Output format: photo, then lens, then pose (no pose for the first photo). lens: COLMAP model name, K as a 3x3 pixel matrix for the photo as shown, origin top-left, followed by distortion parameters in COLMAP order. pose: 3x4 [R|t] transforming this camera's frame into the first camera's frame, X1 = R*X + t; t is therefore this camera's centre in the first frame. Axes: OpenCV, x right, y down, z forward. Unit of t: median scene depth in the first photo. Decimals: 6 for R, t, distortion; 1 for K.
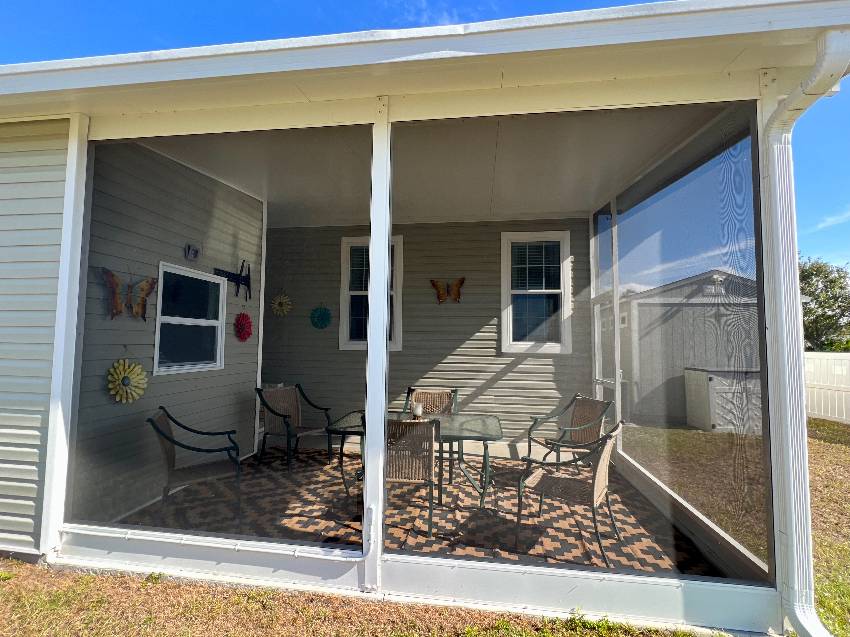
lens RADIAL K [[396.5, 0, 424.8], [0, 396.5, 321.1], [0, 0, 1]] dist [0.000303, 0.000035]
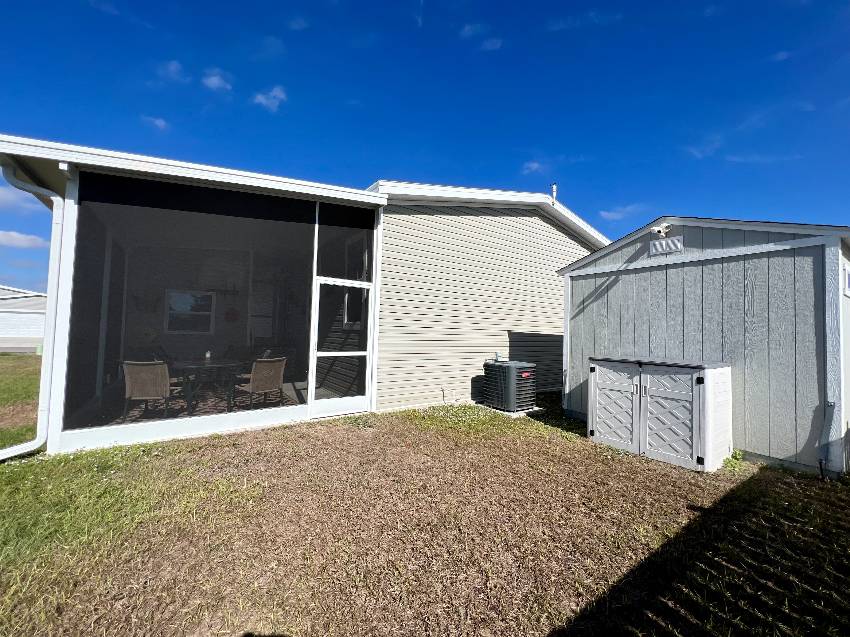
lens RADIAL K [[341.8, 0, 425.1], [0, 341.8, 316.0], [0, 0, 1]] dist [-0.001504, 0.000116]
pose [[0.690288, -0.028440, -0.722975, 0.862751], [0.025562, 0.999562, -0.014914, 0.041713], [0.723083, -0.008185, 0.690713, 0.288150]]
